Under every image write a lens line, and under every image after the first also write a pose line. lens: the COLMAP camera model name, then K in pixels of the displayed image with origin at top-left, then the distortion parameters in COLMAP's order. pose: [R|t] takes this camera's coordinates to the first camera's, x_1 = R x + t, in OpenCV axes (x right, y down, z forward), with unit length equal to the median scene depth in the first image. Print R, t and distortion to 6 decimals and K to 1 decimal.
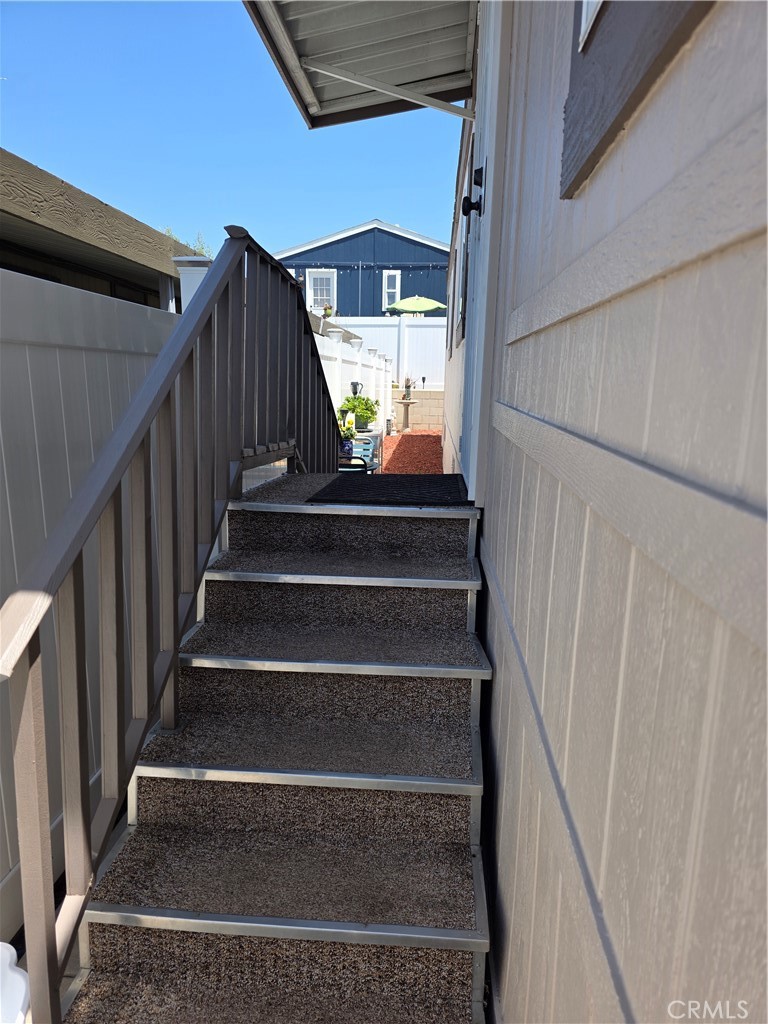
lens RADIAL K [[691.1, 0, 377.2], [0, 691.1, 510.5], [0, 0, 1]] dist [0.057219, -0.053664]
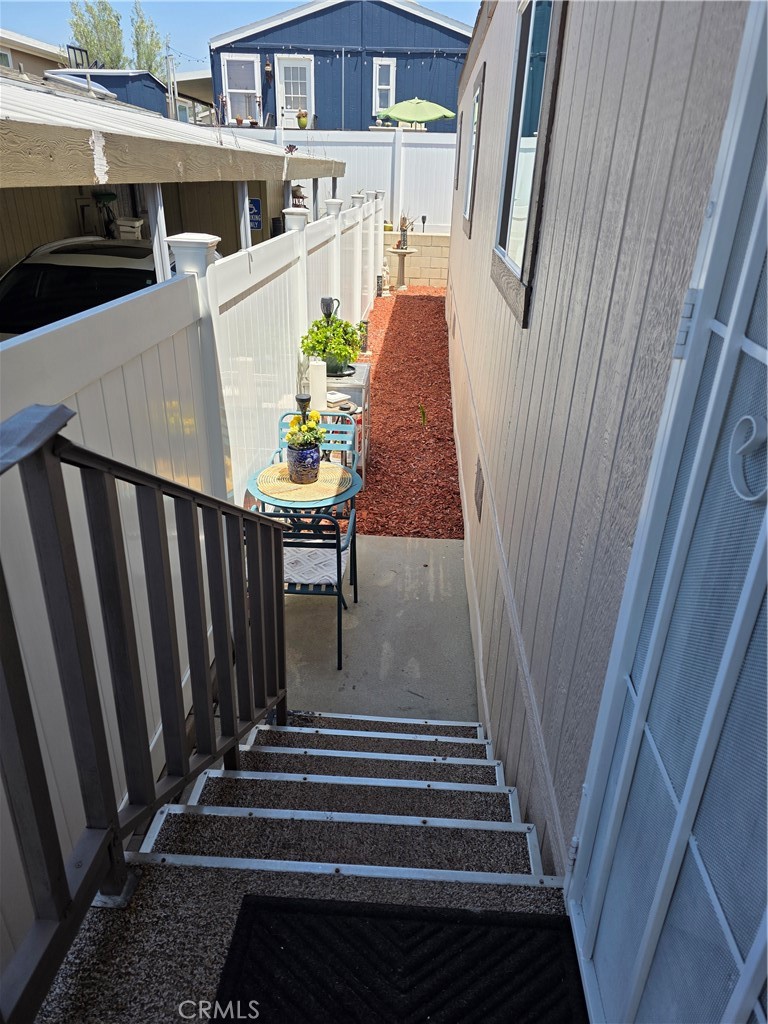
lens RADIAL K [[691.1, 0, 385.2], [0, 691.1, 506.7], [0, 0, 1]] dist [0.057219, -0.053664]
pose [[0.999704, -0.000151, 0.024329, 0.002832], [-0.006014, 0.967417, 0.253116, -0.069761], [-0.023575, -0.253187, 0.967130, 0.135556]]
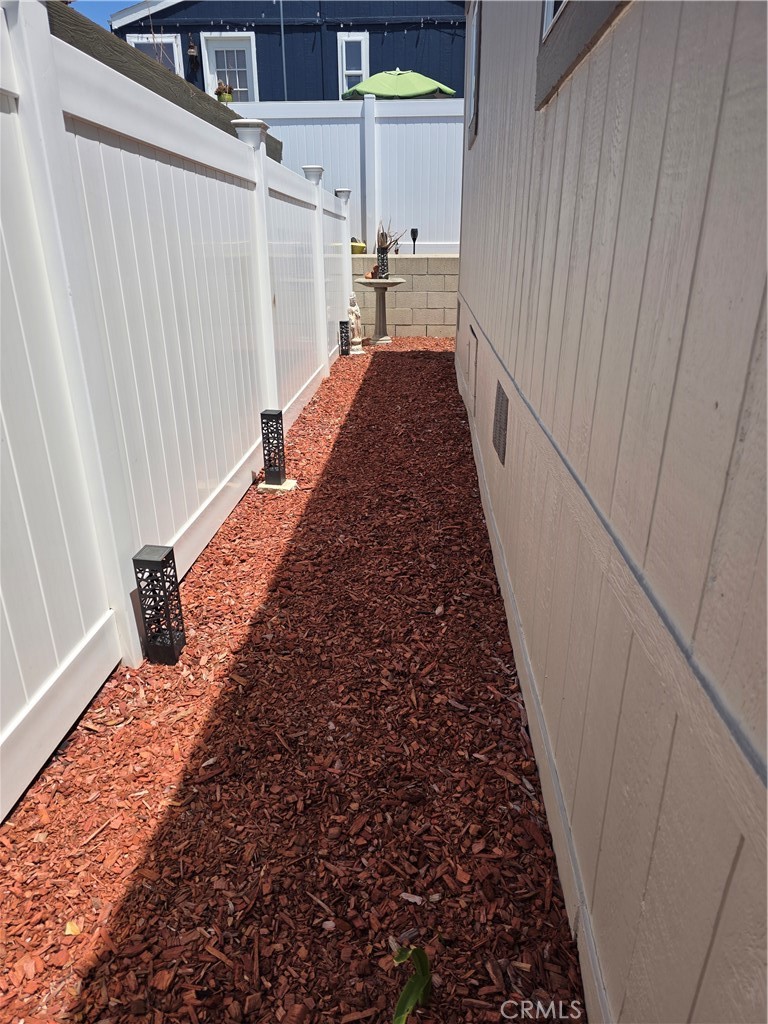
lens RADIAL K [[691.1, 0, 391.9], [0, 691.1, 512.5], [0, 0, 1]] dist [0.057219, -0.053664]
pose [[0.999070, -0.033651, 0.026953, 0.029493], [0.028192, 0.982867, 0.182148, -0.079884], [-0.032620, -0.181219, 0.982902, 0.450324]]
